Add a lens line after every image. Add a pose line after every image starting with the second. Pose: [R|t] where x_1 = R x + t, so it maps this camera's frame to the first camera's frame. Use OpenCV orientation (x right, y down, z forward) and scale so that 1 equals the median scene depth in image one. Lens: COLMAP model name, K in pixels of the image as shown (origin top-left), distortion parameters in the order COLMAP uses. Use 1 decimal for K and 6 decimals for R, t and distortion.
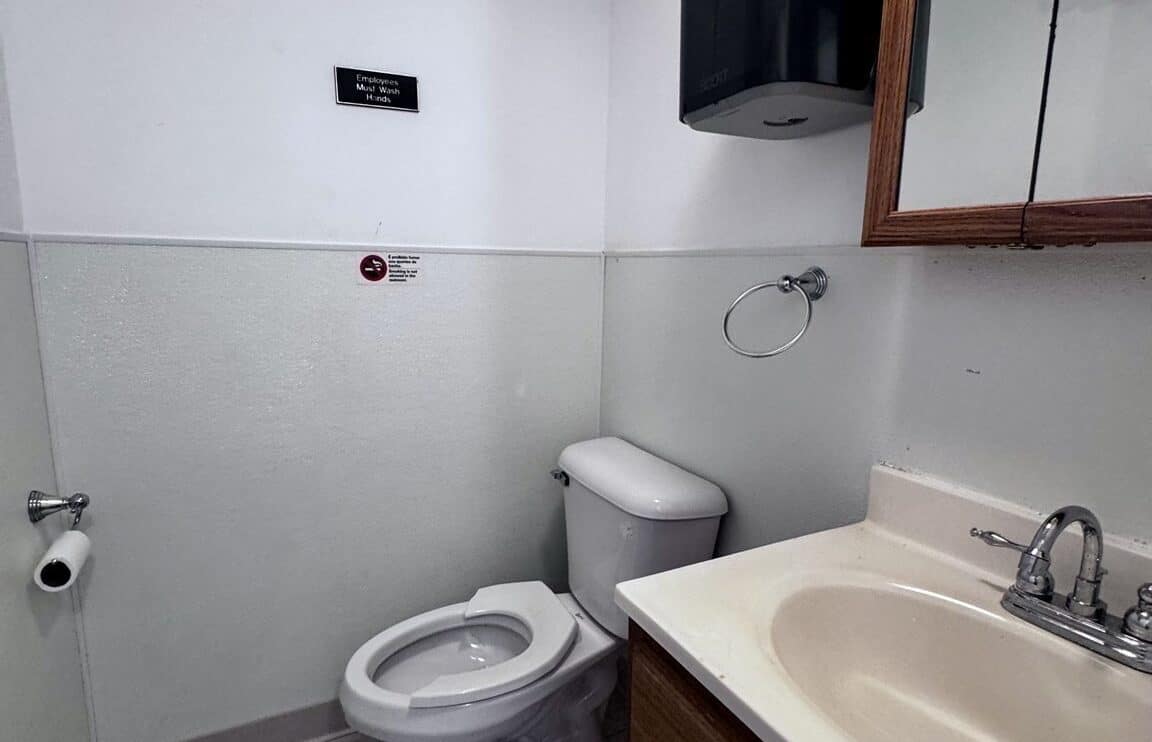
lens RADIAL K [[618.6, 0, 575.7], [0, 618.6, 374.1], [0, 0, 1]] dist [-0.014623, 0.000288]
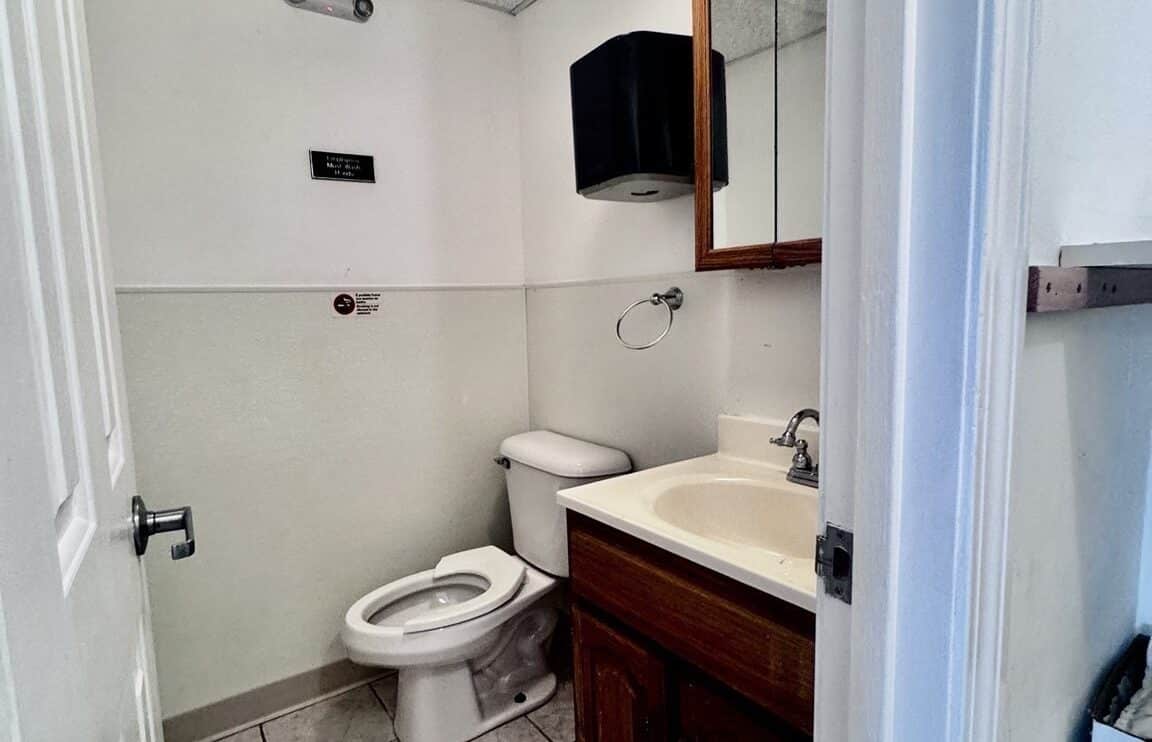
lens RADIAL K [[618.6, 0, 572.6], [0, 618.6, 370.4], [0, 0, 1]] dist [-0.014623, 0.000288]
pose [[0.988962, -0.059484, 0.135703, -0.054585], [0.068043, 0.995917, -0.059323, 0.081593], [-0.131621, 0.067902, 0.988972, -0.353523]]
